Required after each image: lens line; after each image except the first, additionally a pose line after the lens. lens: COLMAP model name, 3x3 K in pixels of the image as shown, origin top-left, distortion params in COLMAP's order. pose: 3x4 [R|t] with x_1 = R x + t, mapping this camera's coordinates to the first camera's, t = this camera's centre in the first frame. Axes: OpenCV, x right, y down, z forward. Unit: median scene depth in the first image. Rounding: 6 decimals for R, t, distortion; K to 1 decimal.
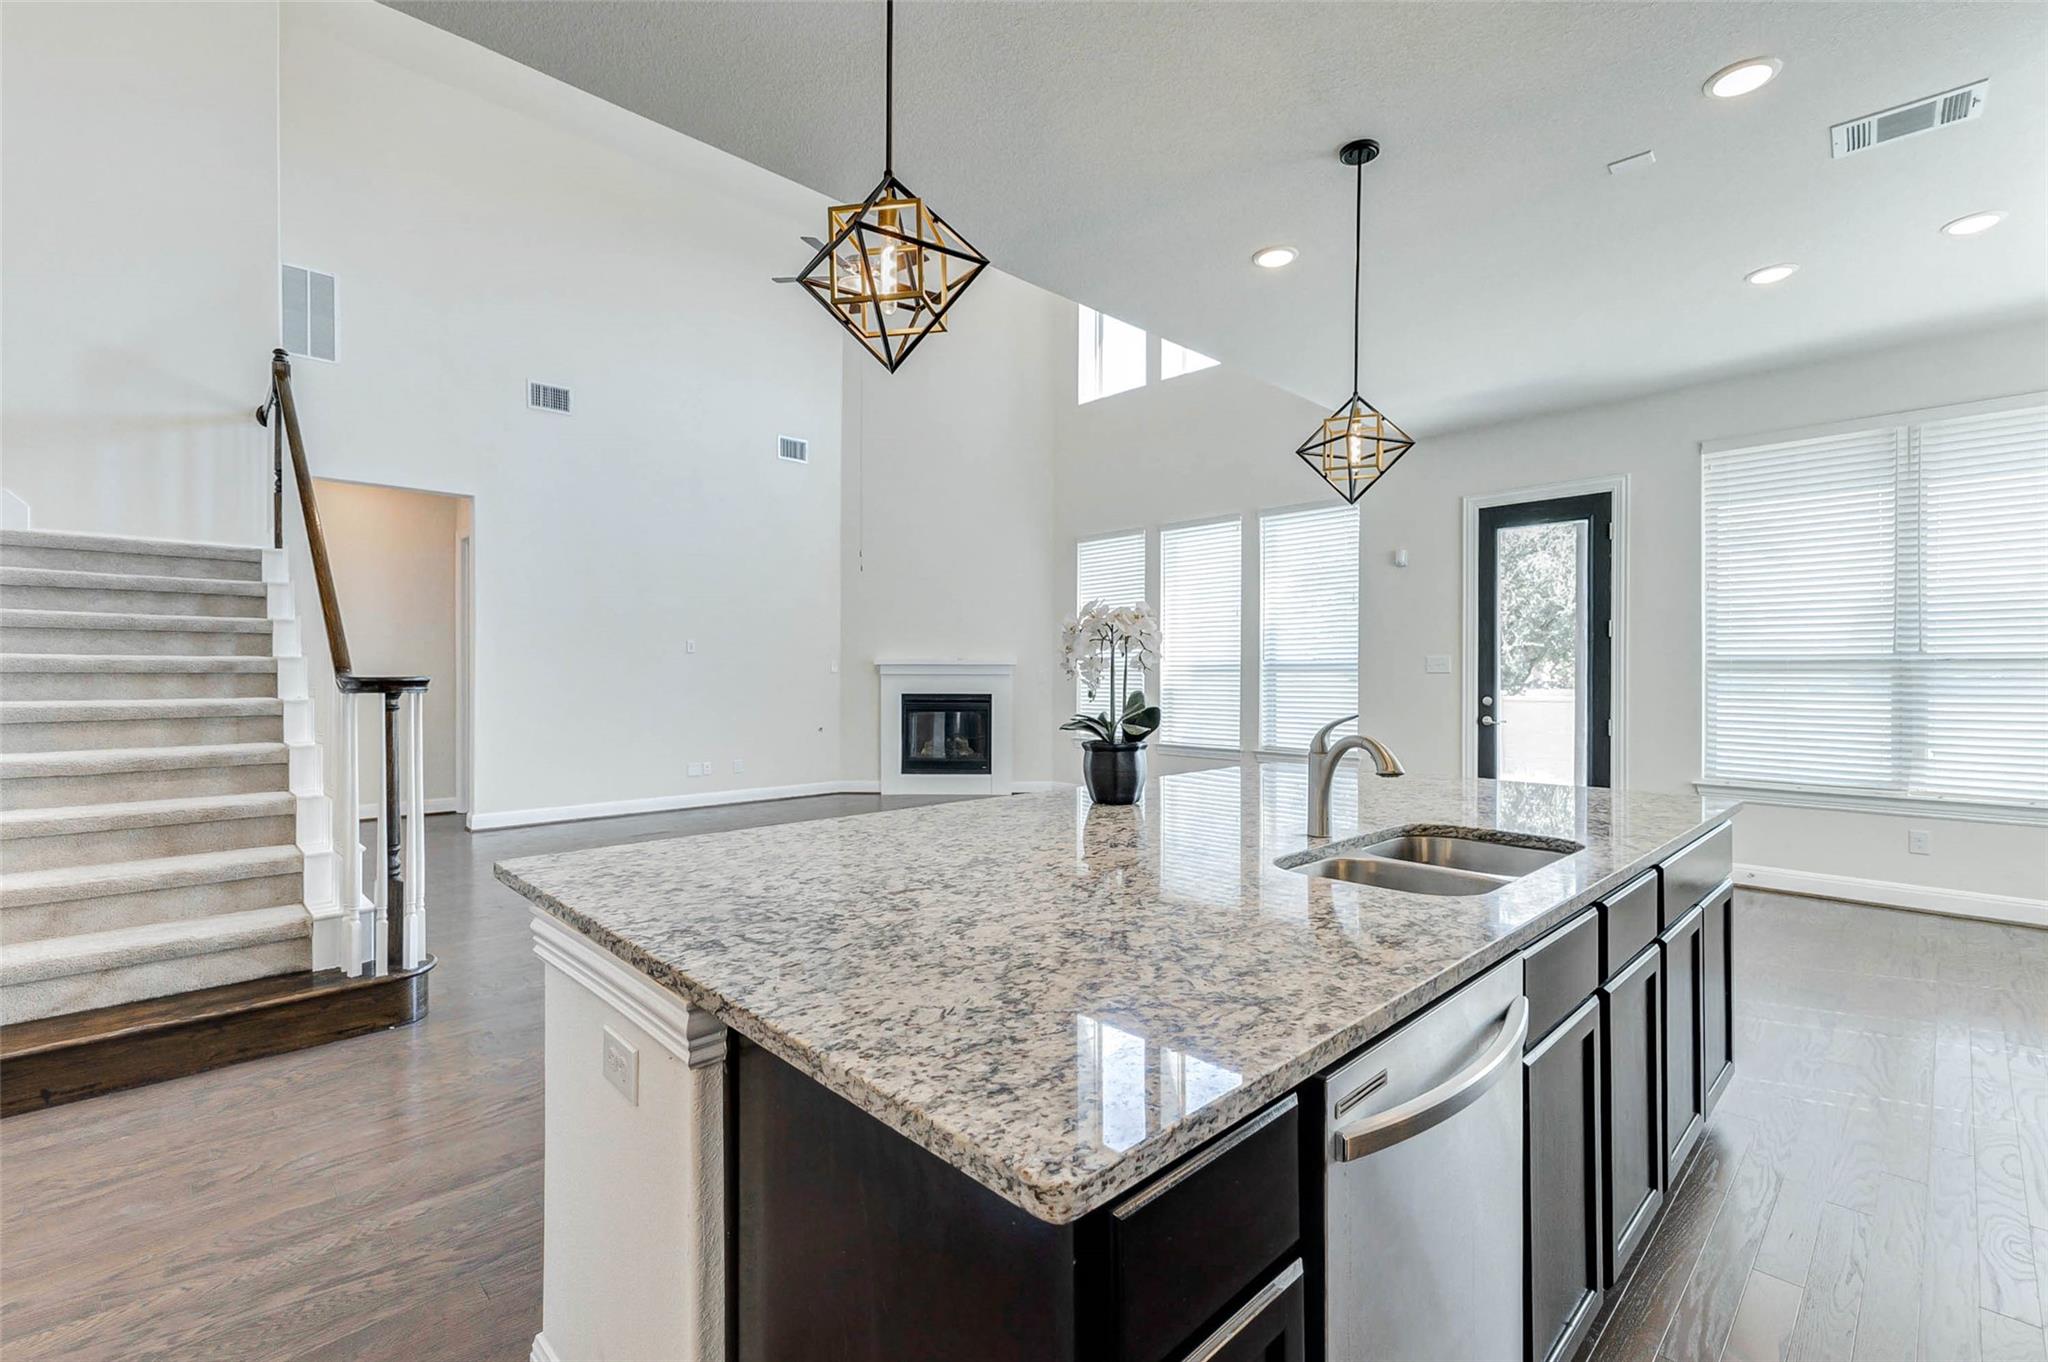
lens RADIAL K [[890.1, 0, 1025.4], [0, 890.1, 674.2], [0, 0, 1]] dist [0.009941, -0.000916]
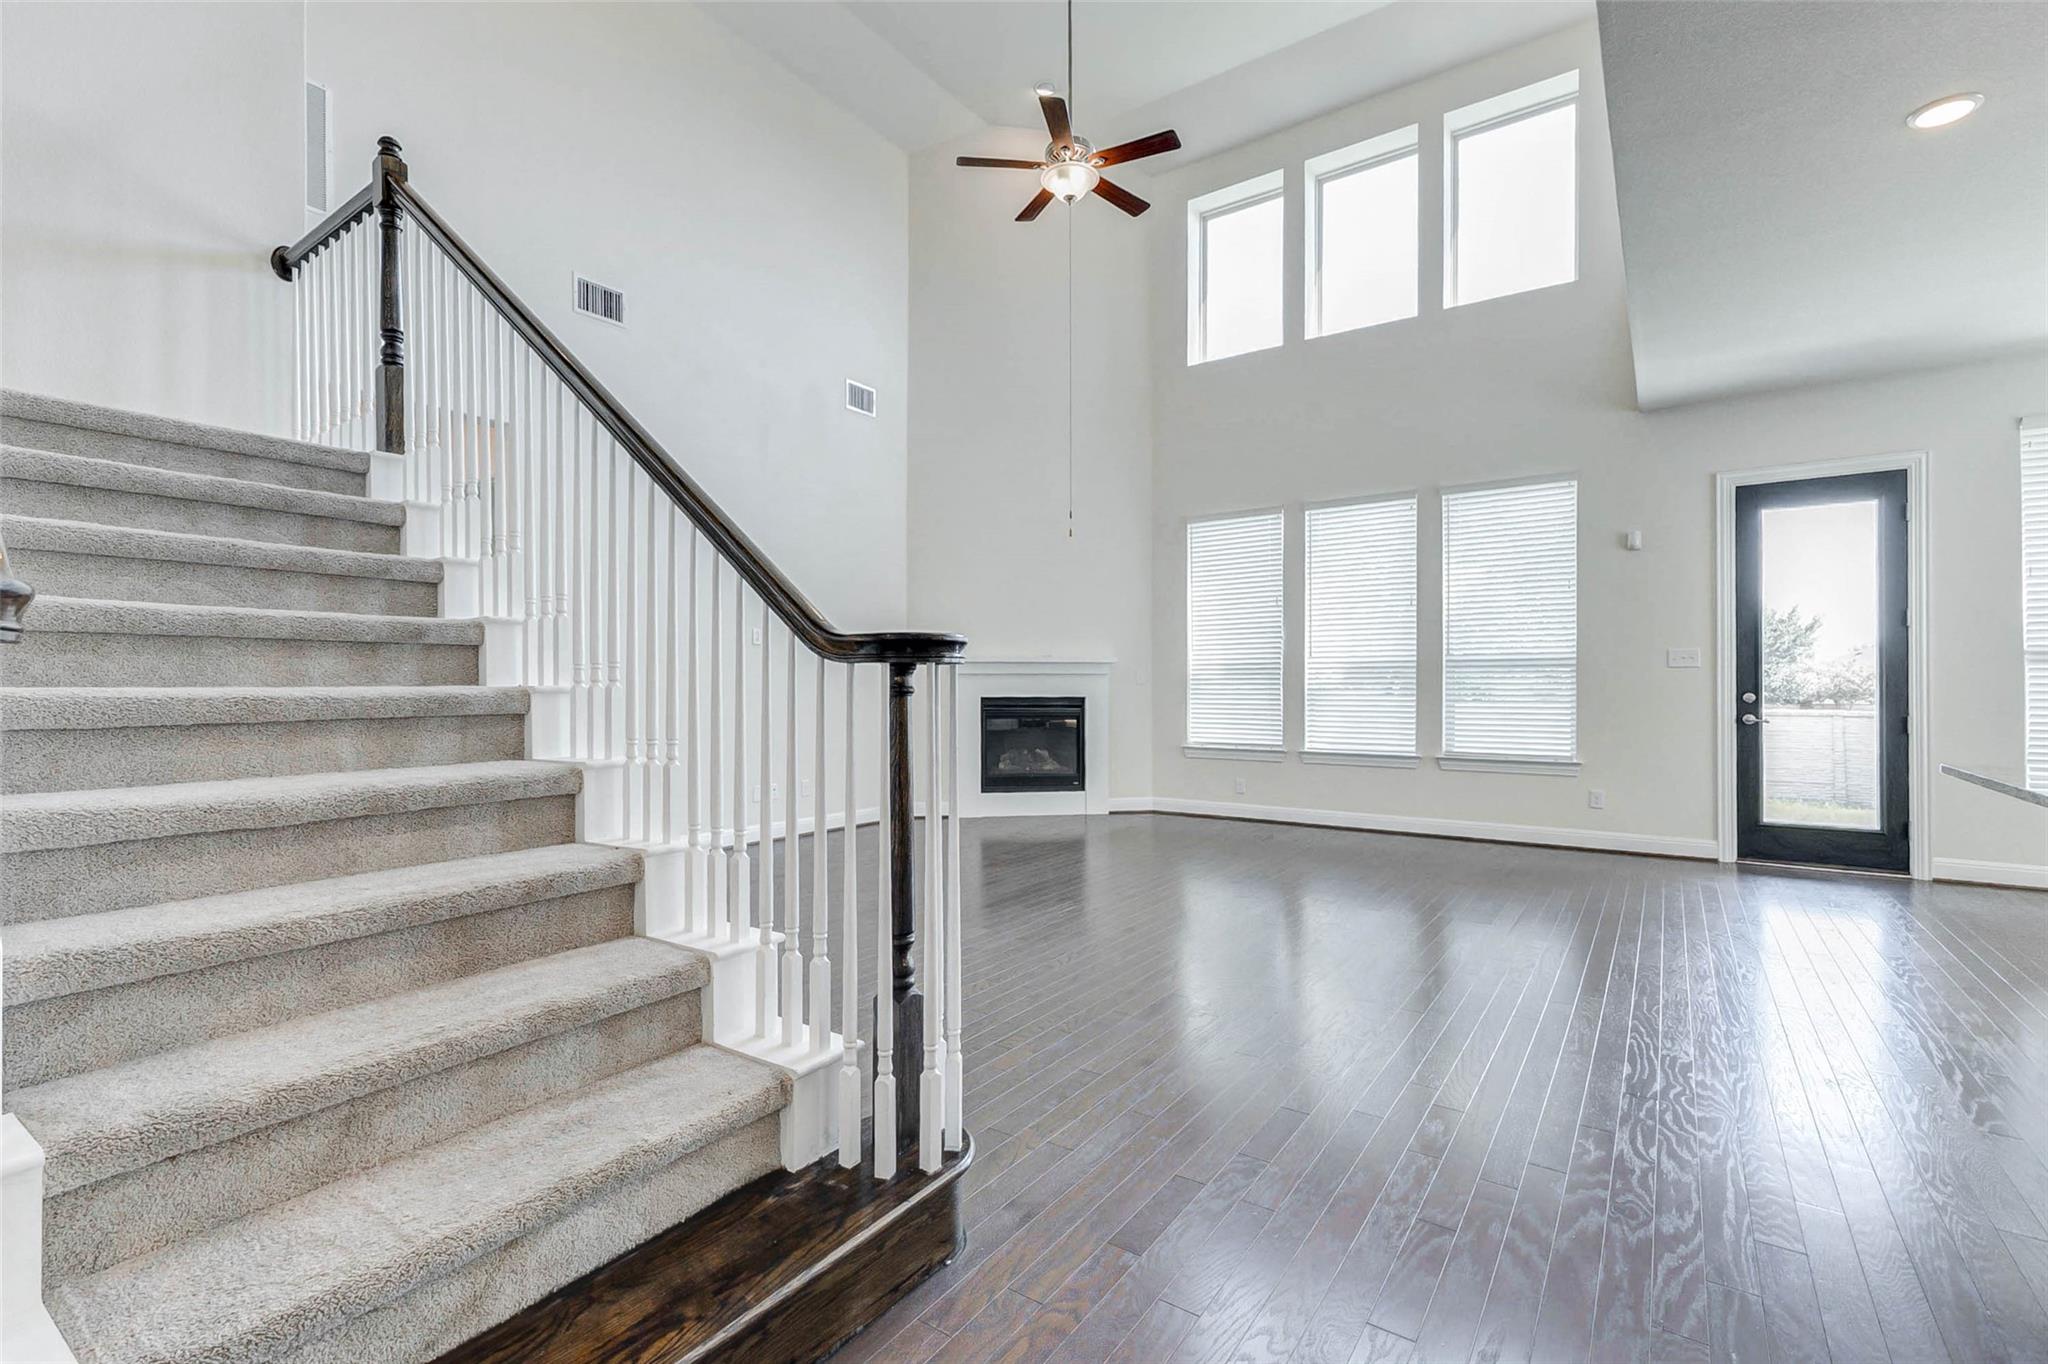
lens RADIAL K [[911.6, 0, 1024.4], [0, 911.6, 682.8], [0, 0, 1]] dist [0.007977, -0.000773]
pose [[0.983180, -0.000946, 0.182639, -0.947364], [0.001604, 0.999993, -0.003452, 0.042661], [-0.182634, 0.003687, 0.983174, 0.531828]]
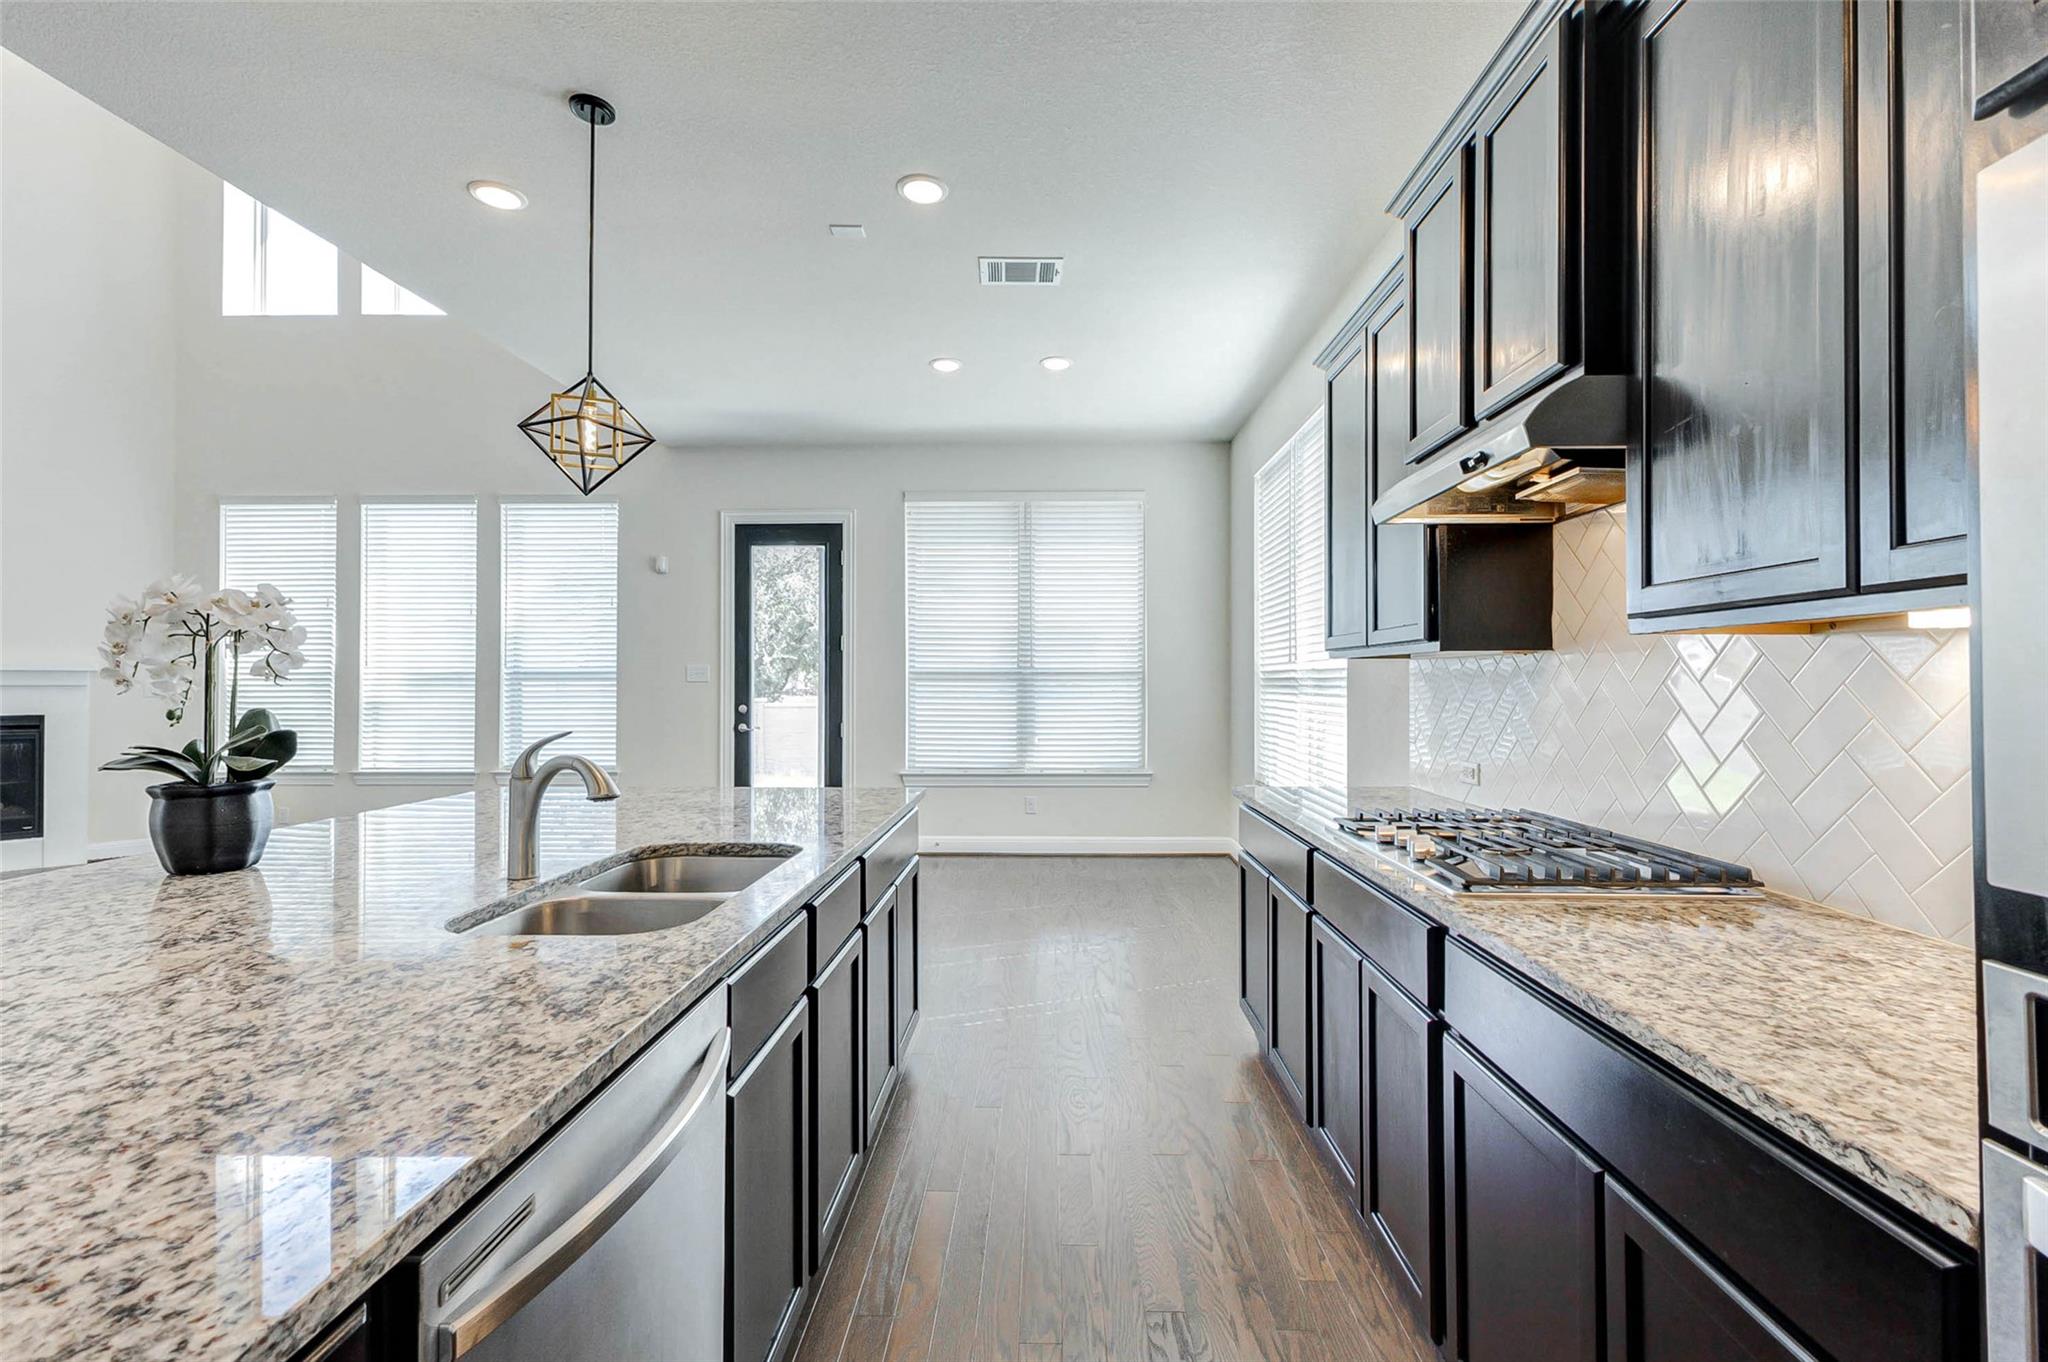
lens RADIAL K [[883.8, 0, 1034.4], [0, 883.8, 678.3], [0, 0, 1]] dist [0.002915, -0.000391]
pose [[0.708084, 0.001811, 0.706125, 0.066637], [0.001950, 0.999988, -0.004520, -0.001084], [-0.706125, 0.004578, 0.708072, 0.057228]]
